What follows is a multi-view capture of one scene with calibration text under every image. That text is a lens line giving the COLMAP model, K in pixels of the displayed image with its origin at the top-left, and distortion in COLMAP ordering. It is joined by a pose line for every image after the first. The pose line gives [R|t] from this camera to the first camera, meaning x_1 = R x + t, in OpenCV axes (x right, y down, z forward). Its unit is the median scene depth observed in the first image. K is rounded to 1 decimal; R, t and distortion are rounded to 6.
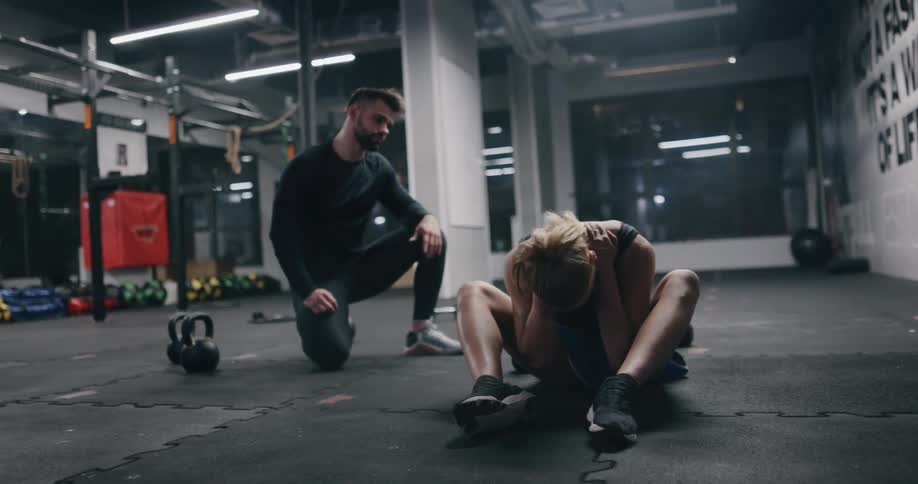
lens RADIAL K [[801.8, 0, 473.7], [0, 801.8, 251.5], [0, 0, 1]] dist [-0.089063, 0.066568]
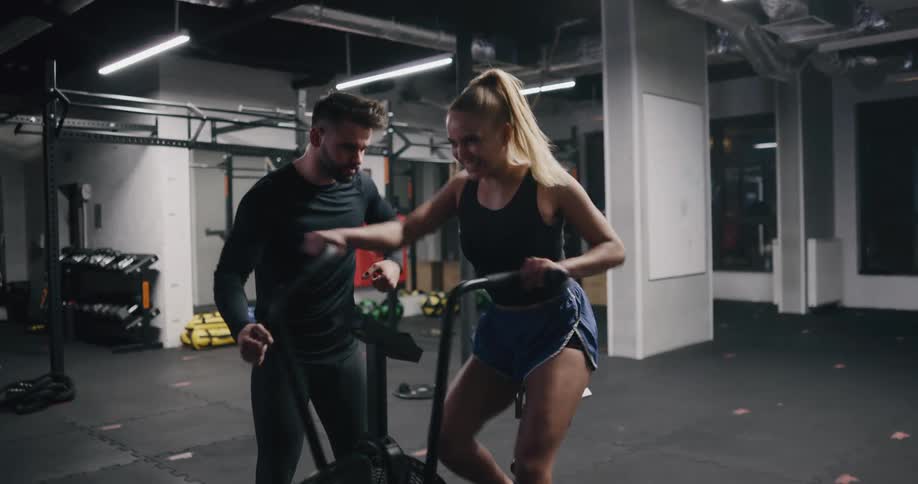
lens RADIAL K [[801.8, 0, 448.7], [0, 801.8, 246.4], [0, 0, 1]] dist [-0.089063, 0.066568]
pose [[0.900863, 0.046261, -0.431632, 0.132212], [-0.024129, 0.998105, 0.056614, -0.098249], [0.433433, -0.040586, 0.900271, 0.066966]]
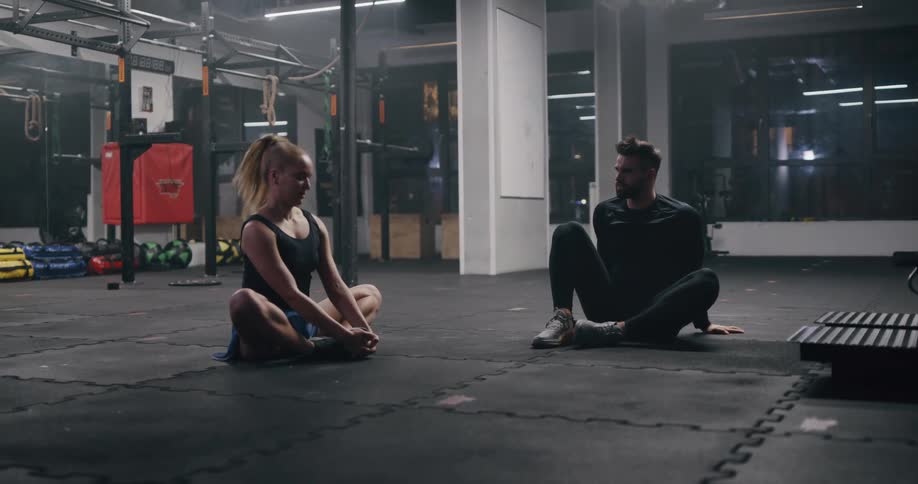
lens RADIAL K [[1099.1, 0, 460.3], [0, 1099.1, 242.5], [0, 0, 1]] dist [-0.033308, 0.000000]
pose [[0.992644, 0.045425, -0.112229, 0.057768], [-0.041819, 0.998537, 0.034277, -0.017747], [0.113622, -0.029331, 0.993091, -0.211025]]
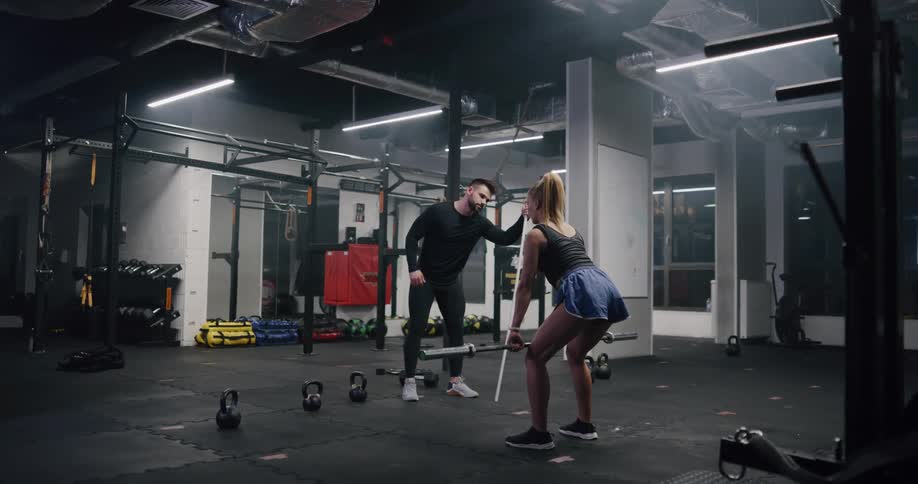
lens RADIAL K [[801.8, 0, 448.8], [0, 801.8, 243.3], [0, 0, 1]] dist [-0.089063, 0.066568]
pose [[0.915514, 0.049722, -0.399202, 0.184476], [-0.065084, 0.997566, -0.025011, -0.054963], [0.396987, 0.048880, 0.916522, -0.084535]]
